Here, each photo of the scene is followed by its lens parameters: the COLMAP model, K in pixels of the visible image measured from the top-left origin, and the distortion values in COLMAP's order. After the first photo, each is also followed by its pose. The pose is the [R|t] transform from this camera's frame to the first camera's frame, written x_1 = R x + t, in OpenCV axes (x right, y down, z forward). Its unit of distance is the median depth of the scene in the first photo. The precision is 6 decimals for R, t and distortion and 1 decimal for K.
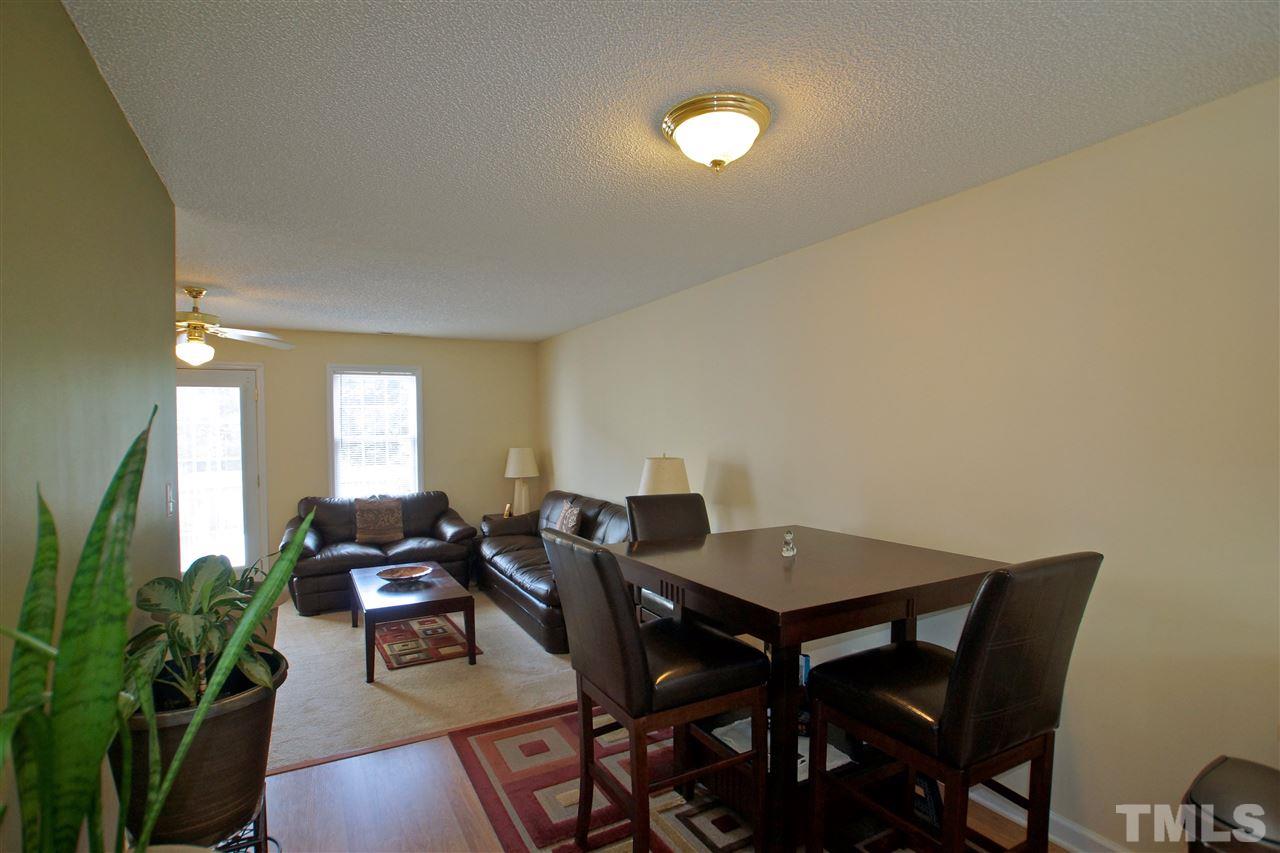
lens RADIAL K [[592.4, 0, 602.0], [0, 592.4, 448.4], [0, 0, 1]] dist [-0.014285, 0.000052]
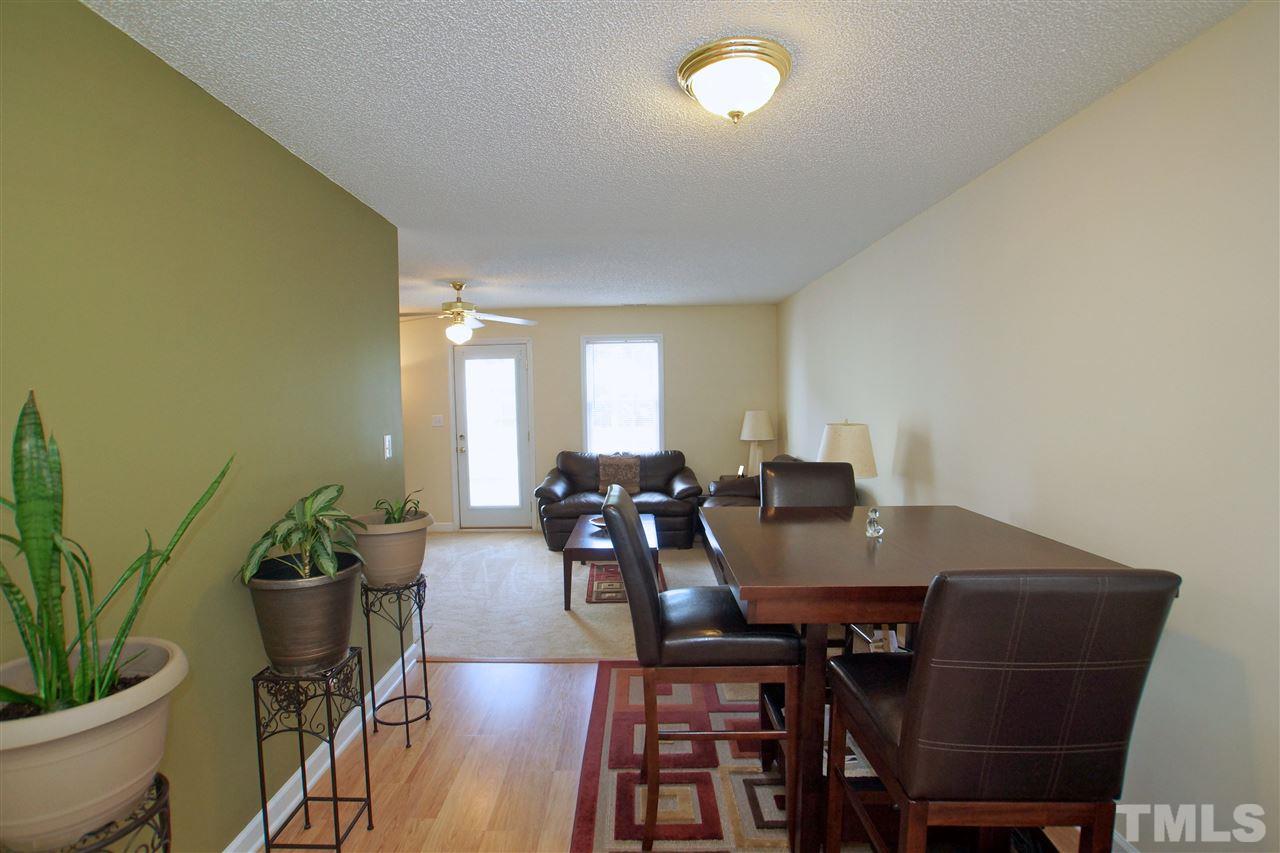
lens RADIAL K [[594.7, 0, 622.6], [0, 594.7, 442.3], [0, 0, 1]] dist [-0.000893, -0.000048]
pose [[0.882557, 0.034146, -0.468965, 0.171720], [-0.009016, 0.998405, 0.055727, -0.002411], [0.470120, -0.044955, 0.881457, 0.015427]]
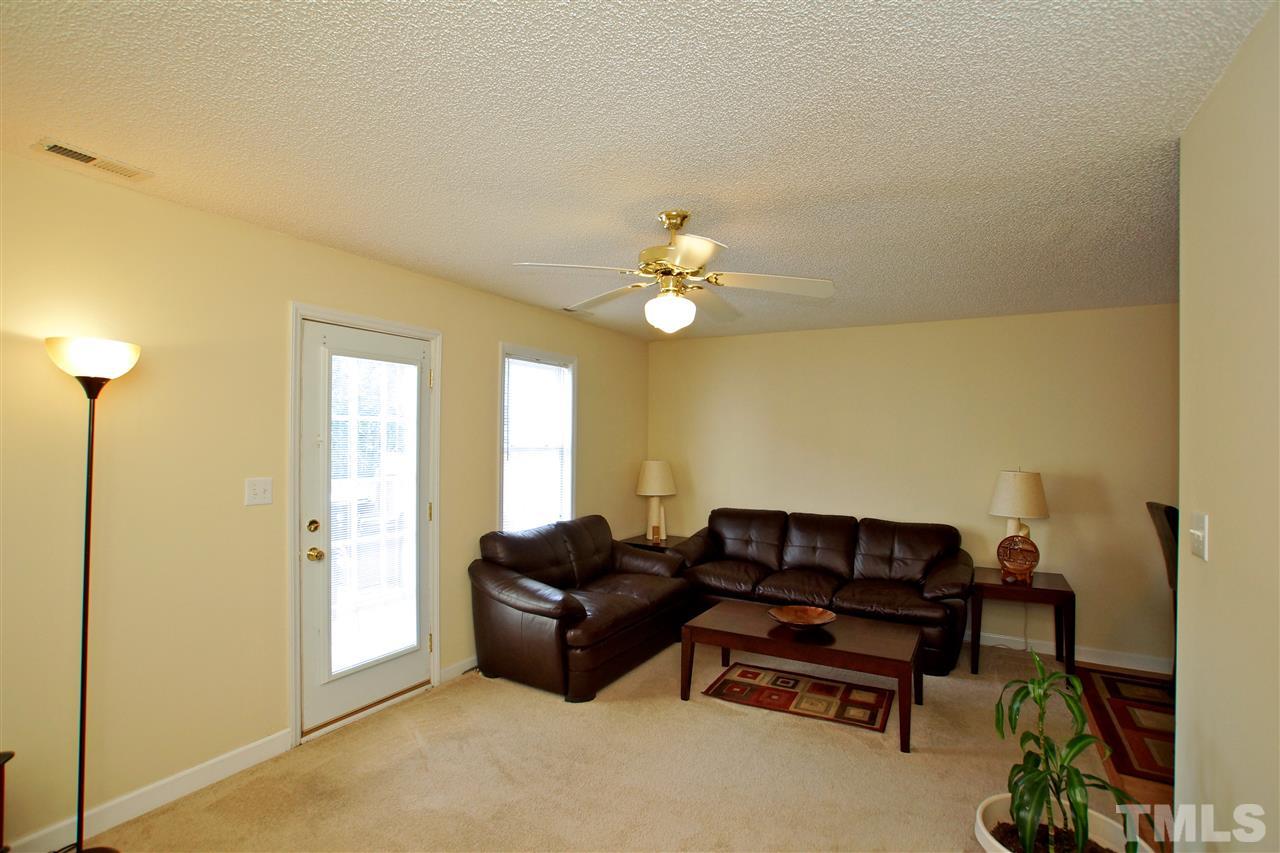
lens RADIAL K [[620.3, 0, 611.5], [0, 620.3, 439.5], [0, 0, 1]] dist [-0.081730, 0.048848]
pose [[0.847751, 0.017476, 0.530106, -0.851302], [0.001640, 0.999366, -0.035569, 0.001114], [-0.530392, 0.031024, 0.847185, 0.355515]]
